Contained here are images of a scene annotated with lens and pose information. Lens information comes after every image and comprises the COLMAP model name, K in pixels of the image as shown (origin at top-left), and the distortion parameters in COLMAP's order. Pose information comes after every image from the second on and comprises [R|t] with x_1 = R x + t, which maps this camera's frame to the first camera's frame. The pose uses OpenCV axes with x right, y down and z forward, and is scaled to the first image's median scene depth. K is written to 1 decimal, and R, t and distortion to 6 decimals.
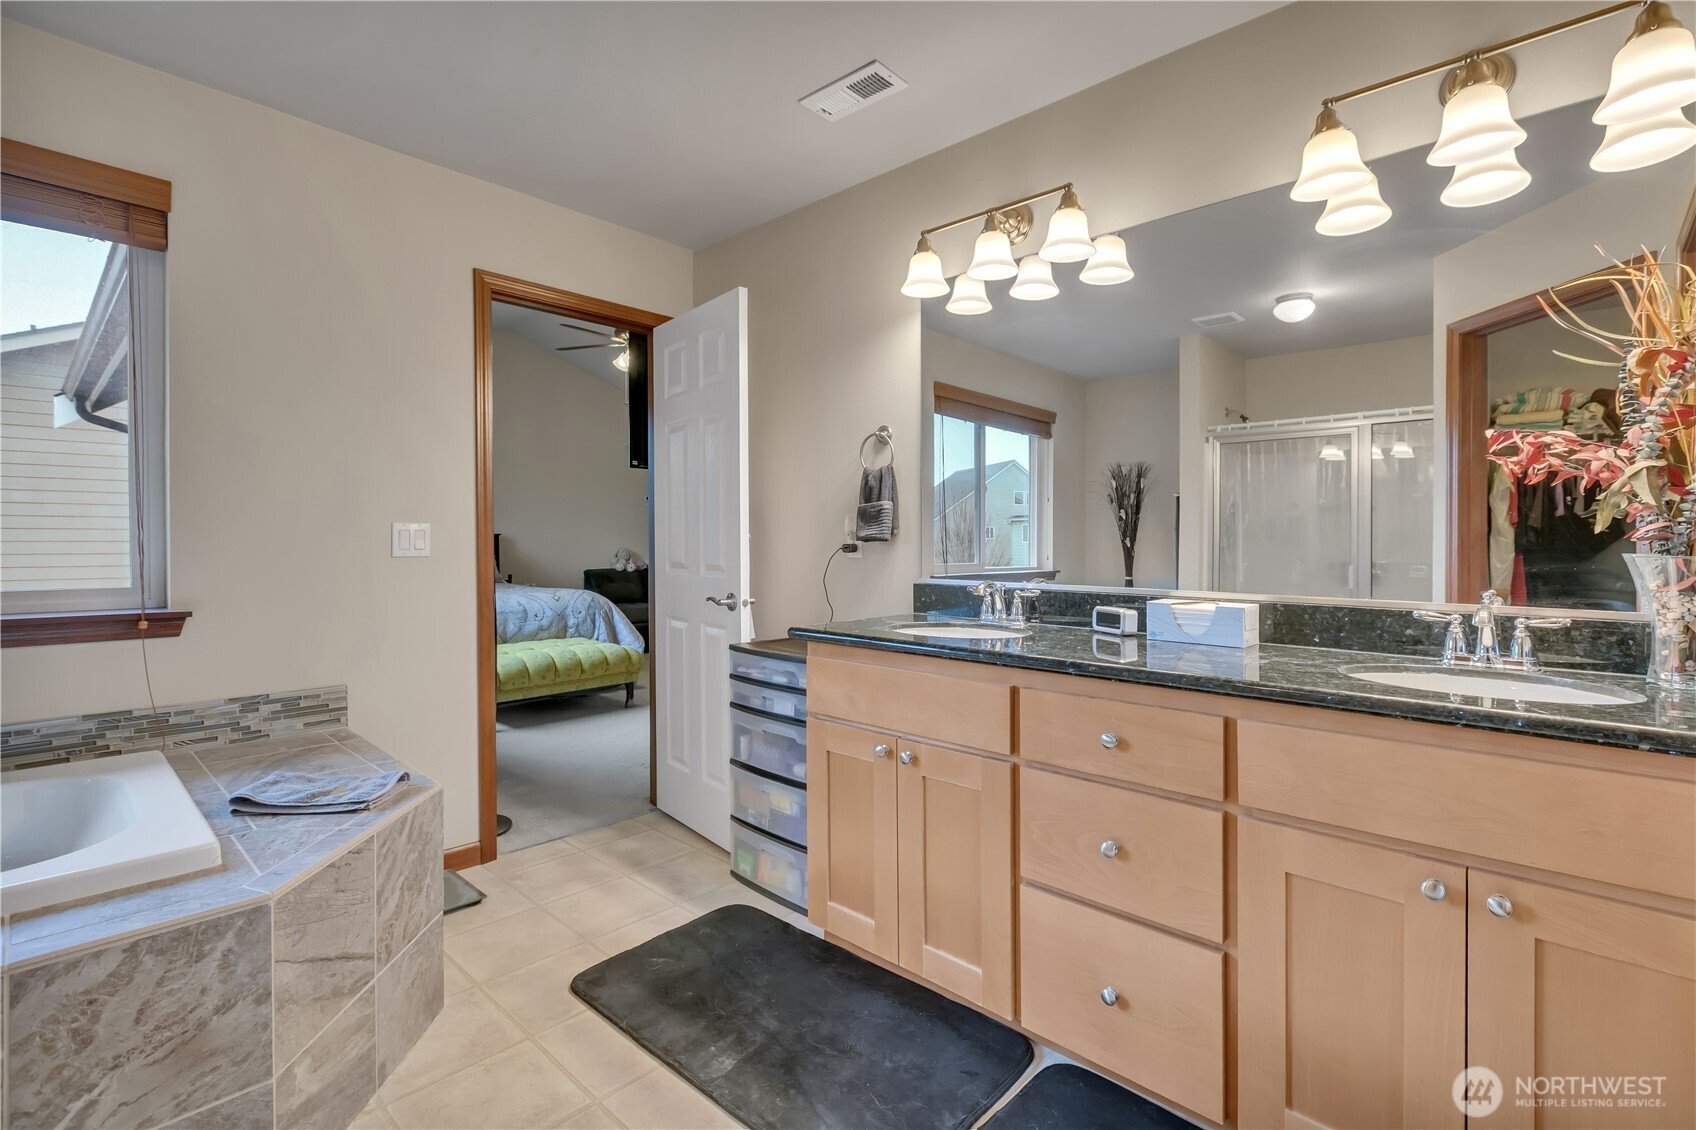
lens RADIAL K [[789.7, 0, 853.0], [0, 789.7, 544.7], [0, 0, 1]] dist [-0.004297, -0.000602]
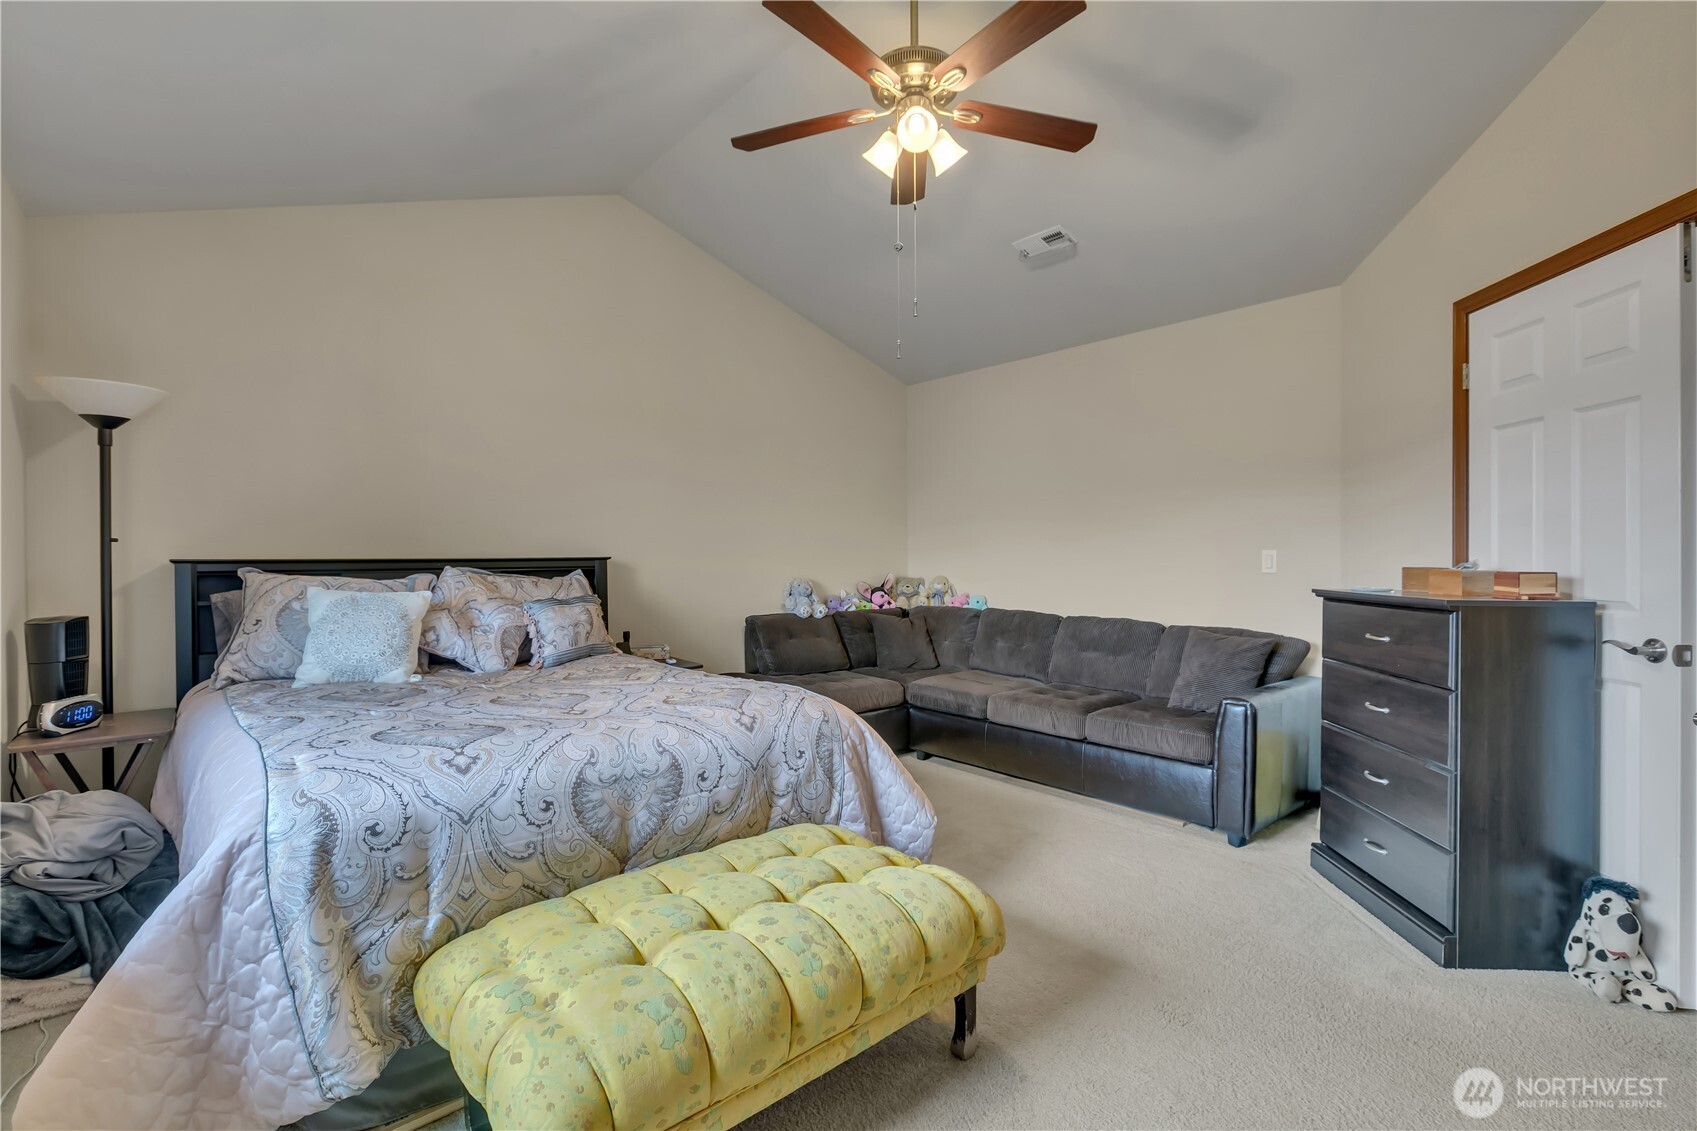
lens RADIAL K [[772.9, 0, 849.5], [0, 772.9, 554.5], [0, 0, 1]] dist [-0.000794, -0.000293]
pose [[0.993591, 0.000411, -0.113033, -0.214044], [-0.001254, 0.999972, -0.007385, -0.010111], [0.113027, 0.007479, 0.993564, 0.472181]]
